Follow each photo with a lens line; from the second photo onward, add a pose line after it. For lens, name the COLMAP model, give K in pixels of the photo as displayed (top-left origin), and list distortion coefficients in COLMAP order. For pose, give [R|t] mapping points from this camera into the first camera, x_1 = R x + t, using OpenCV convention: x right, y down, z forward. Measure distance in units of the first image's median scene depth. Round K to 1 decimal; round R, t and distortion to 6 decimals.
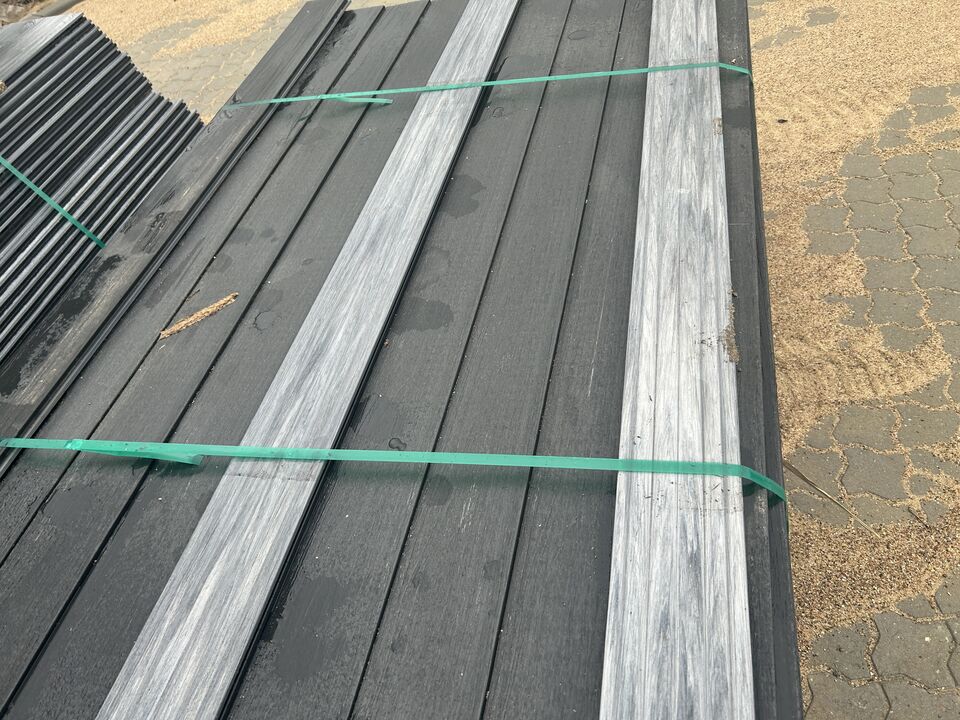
lens RADIAL K [[723.1, 0, 480.0], [0, 723.1, 360.0], [0, 0, 1]] dist [0.001172, 0.002022]
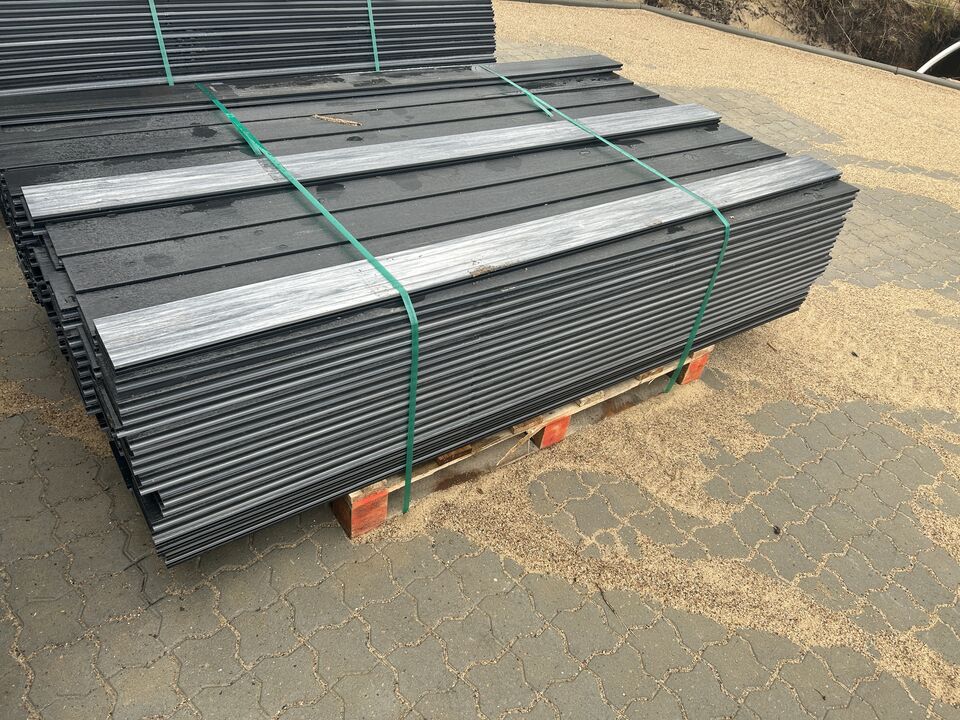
lens RADIAL K [[702.9, 0, 480.0], [0, 702.9, 360.0], [0, 0, 1]] dist [0.034479, -0.038095]
pose [[0.669764, 0.651805, -0.355761, 0.691517], [-0.685288, 0.727063, 0.041943, 0.041675], [0.286000, 0.215707, 0.933635, -0.294344]]
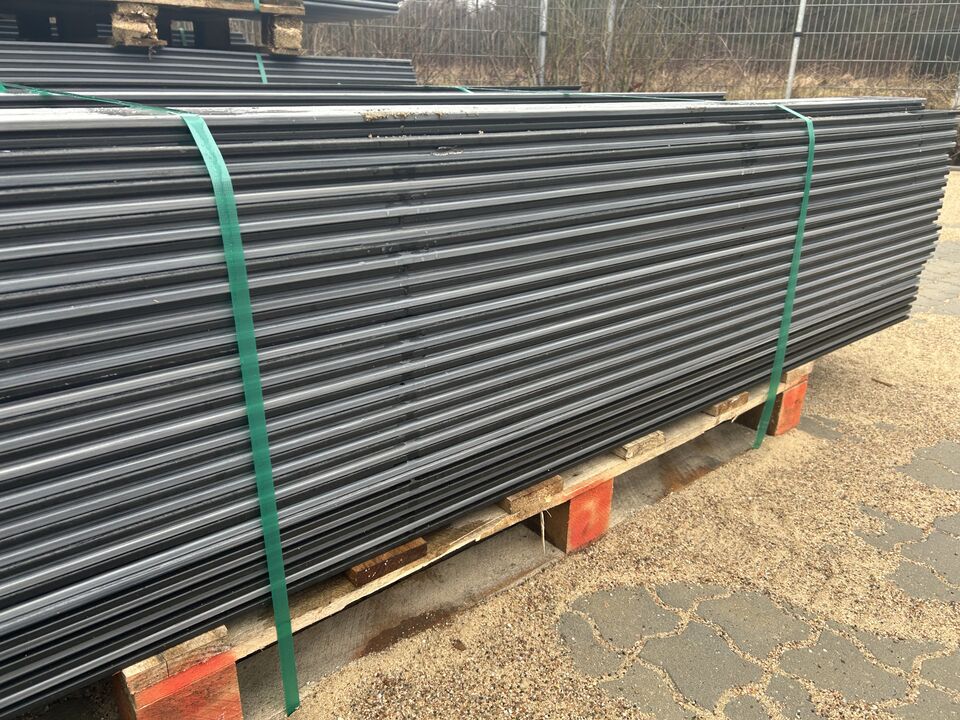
lens RADIAL K [[723.1, 0, 480.0], [0, 723.1, 360.0], [0, 0, 1]] dist [0.001172, 0.002022]
pose [[0.754765, 0.421066, -0.503024, 0.615678], [-0.576959, 0.790995, -0.203583, 0.190014], [0.312168, 0.443881, 0.839953, 0.323650]]
